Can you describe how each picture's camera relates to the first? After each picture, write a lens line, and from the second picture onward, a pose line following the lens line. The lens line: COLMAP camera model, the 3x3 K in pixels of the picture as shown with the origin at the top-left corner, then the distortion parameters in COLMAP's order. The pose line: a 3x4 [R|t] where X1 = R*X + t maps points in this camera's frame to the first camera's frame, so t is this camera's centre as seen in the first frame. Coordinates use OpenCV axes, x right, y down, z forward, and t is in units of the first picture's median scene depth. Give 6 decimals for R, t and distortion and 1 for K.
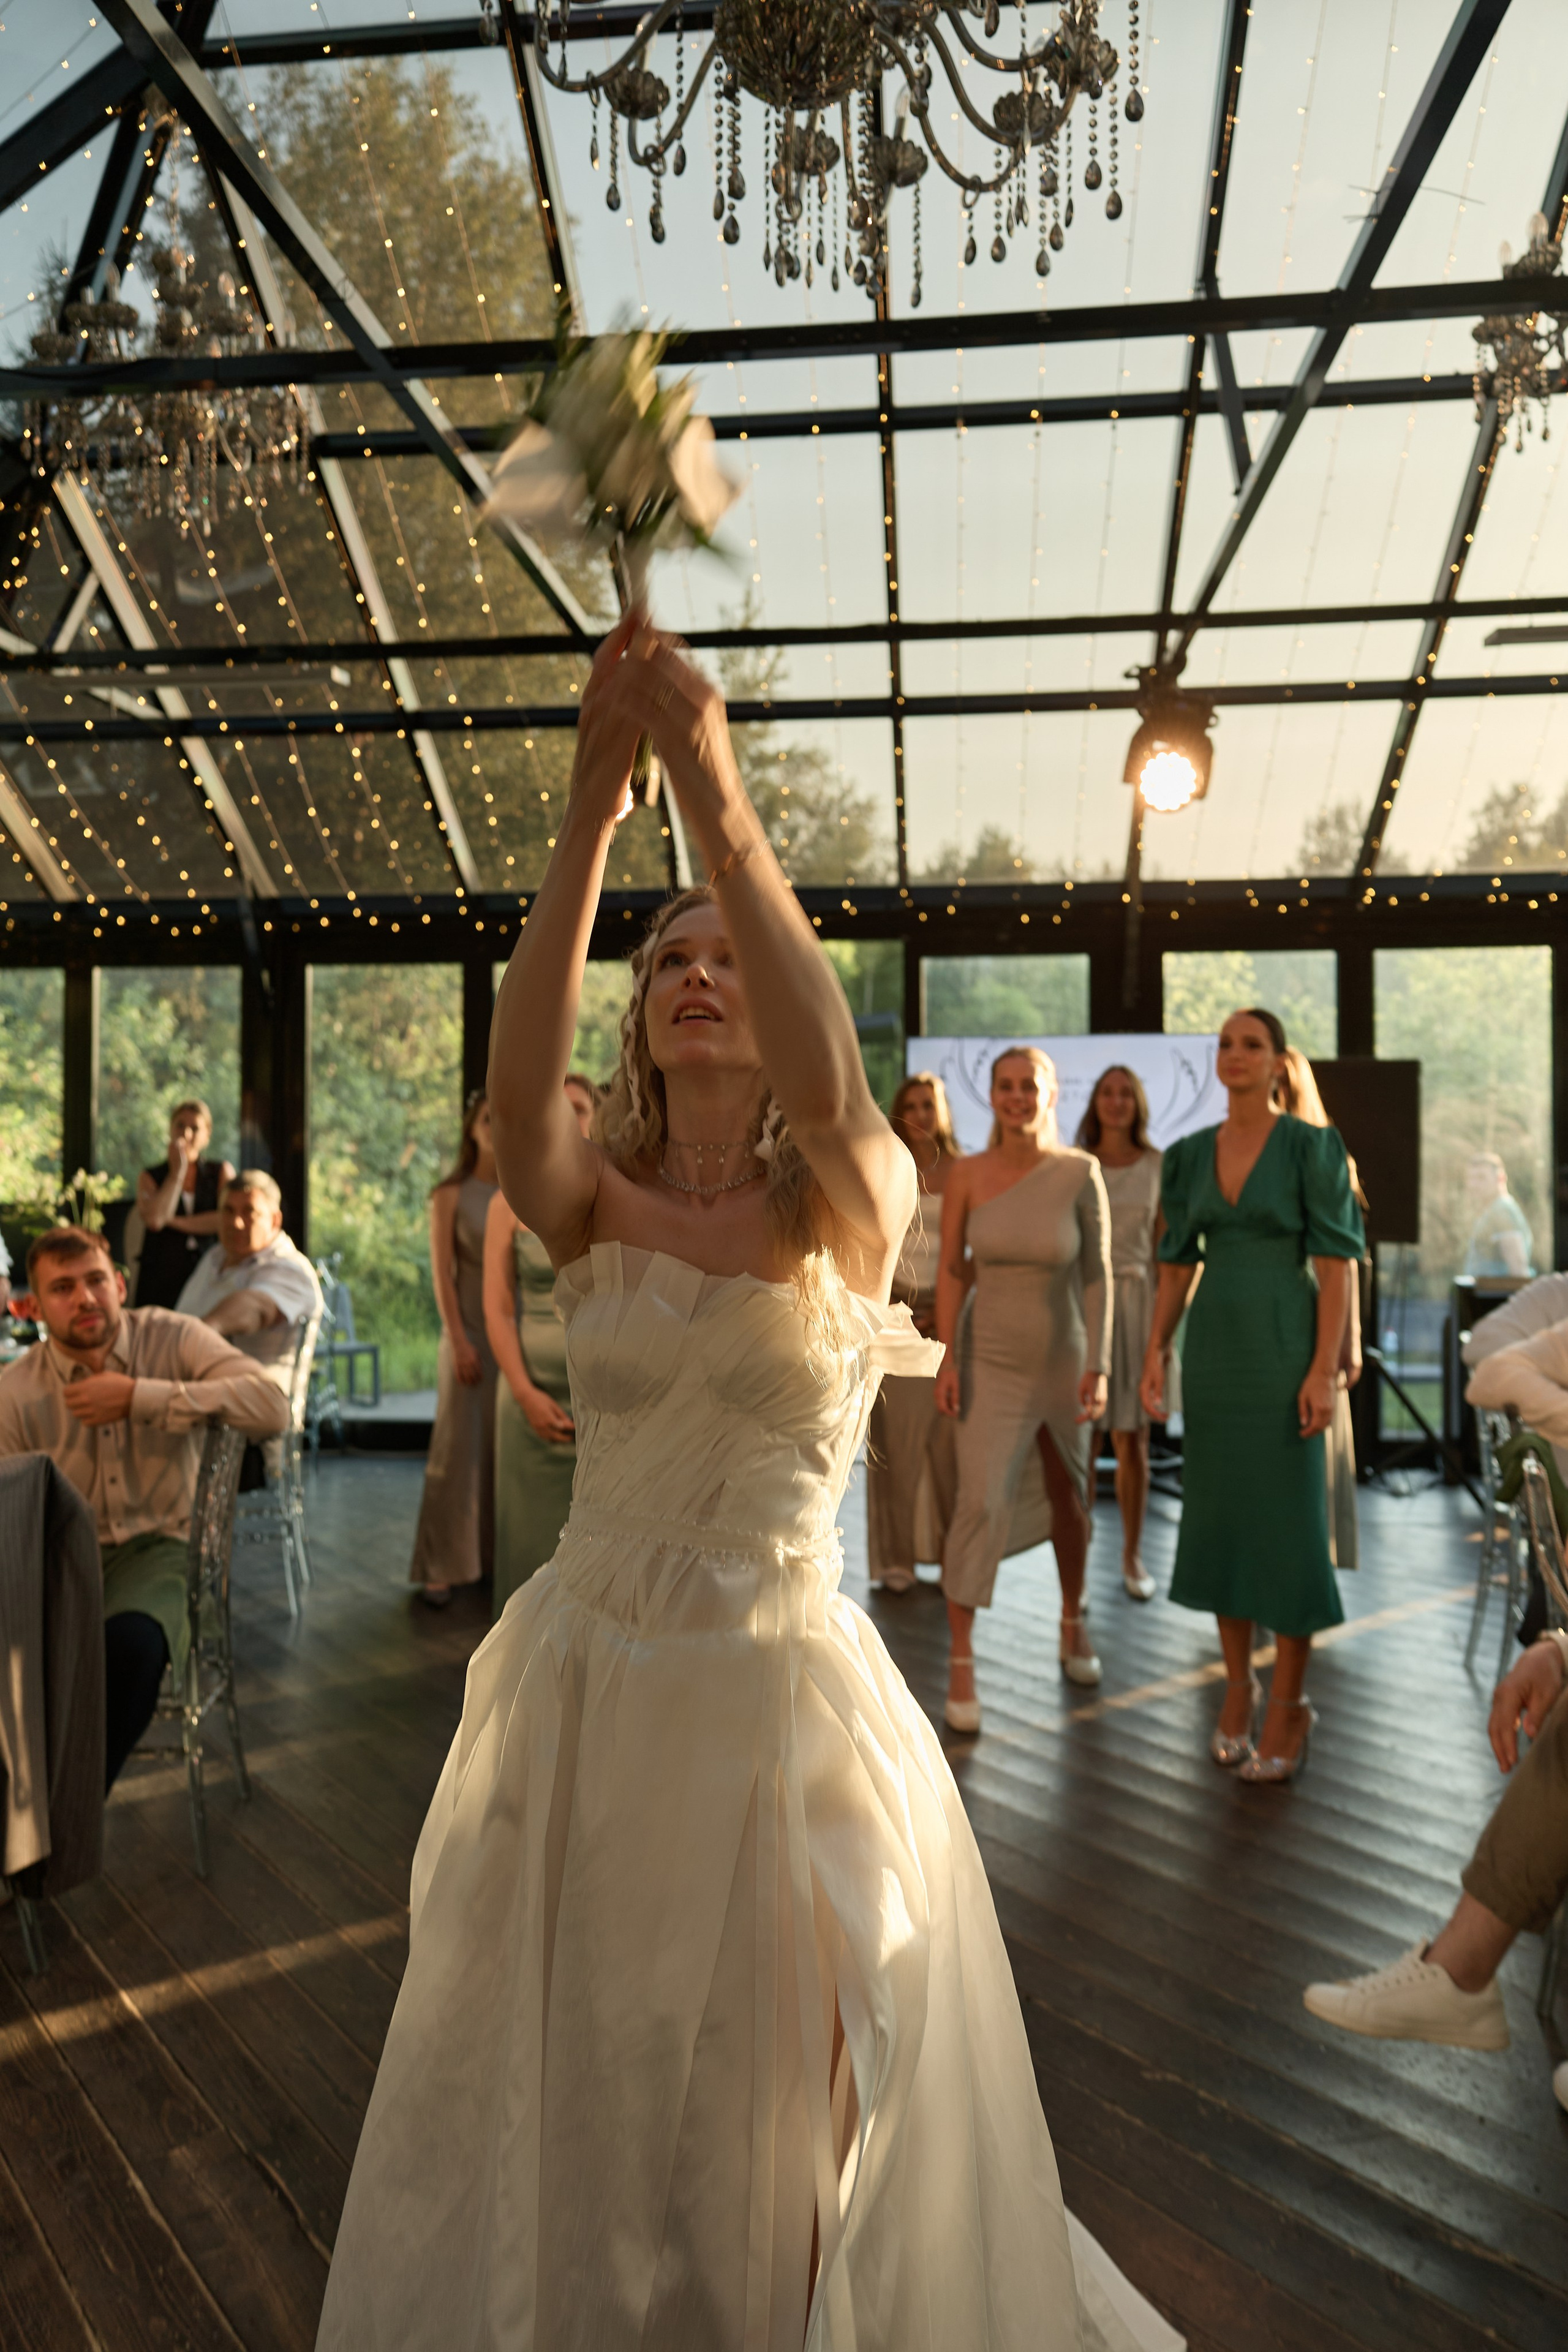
lens RADIAL K [[1528.0, 0, 767.5], [0, 1528.0, 1099.6], [0, 0, 1]] dist [-0.004571, 0.000125]
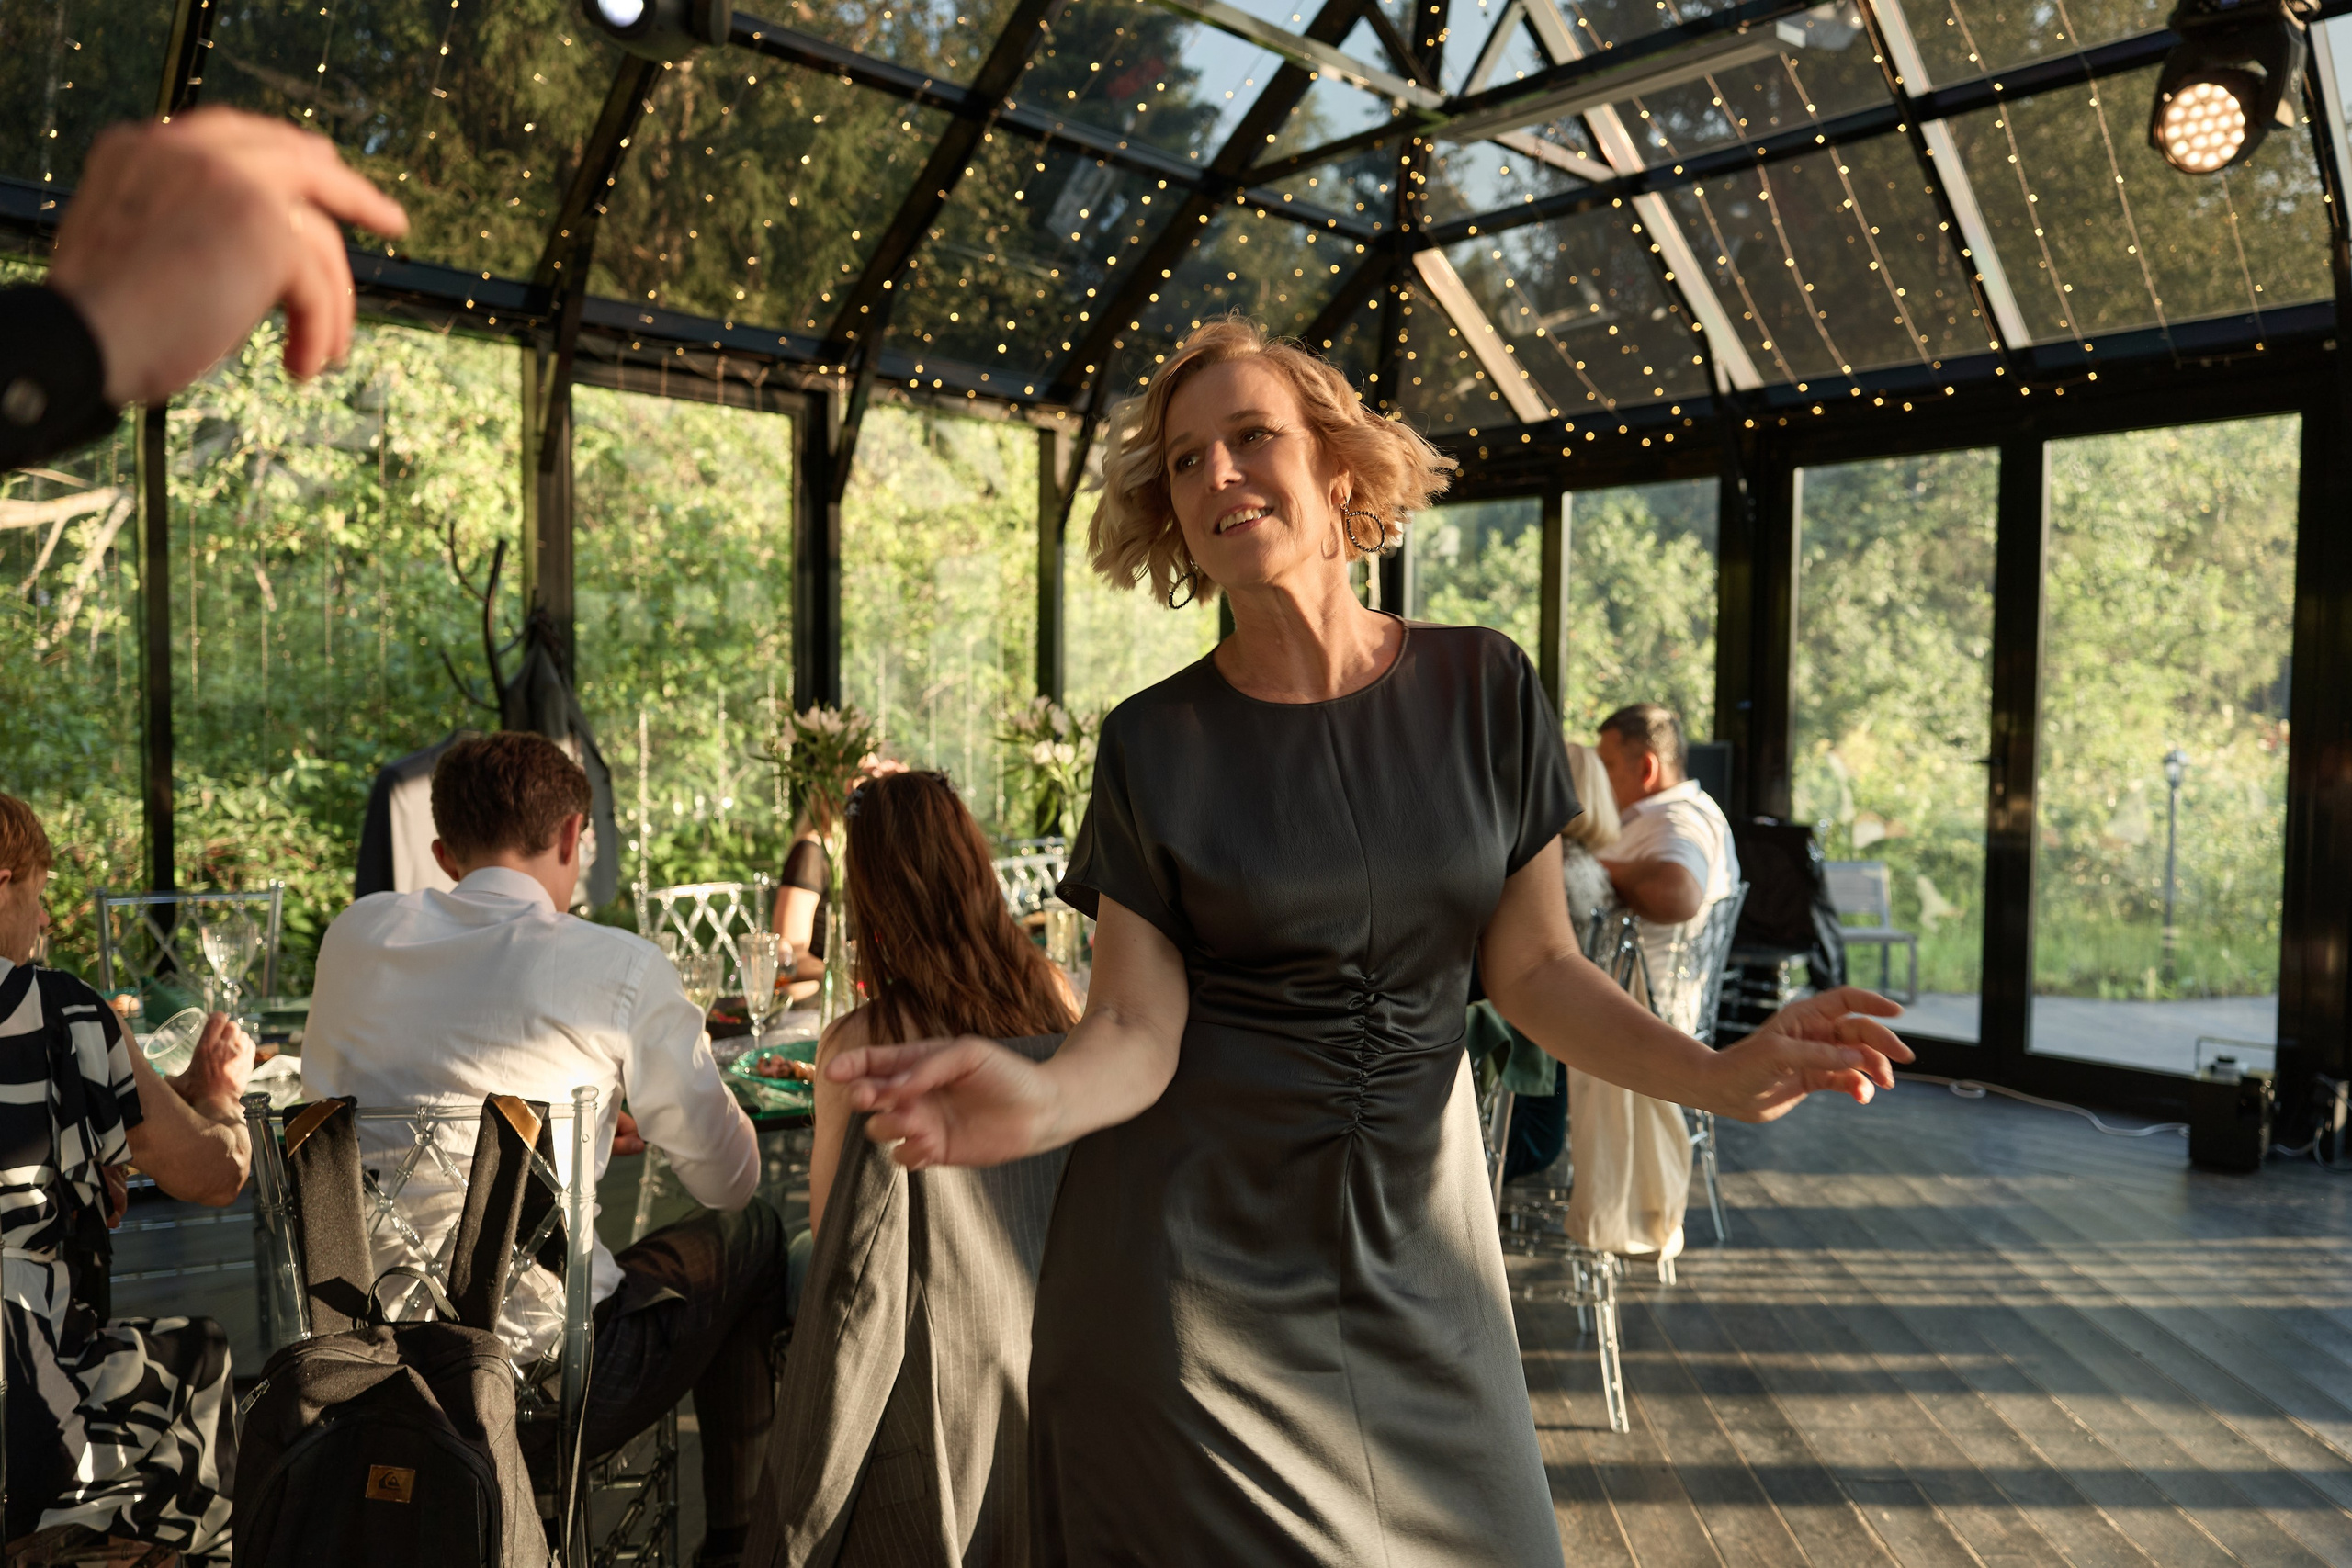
lens RADIAL K [[1527.9, 0, 1278.7], [0, 1527.9, 786.3], [0, 0, 1]] dist [-0.004571, 0.000125]
pose [[0.775323, 0.039361, -0.630337, 0.006498], [0.007205, 0.997440, 0.071147, 0.028752], [0.631523, -0.059703, 0.773055, 0.244243]]
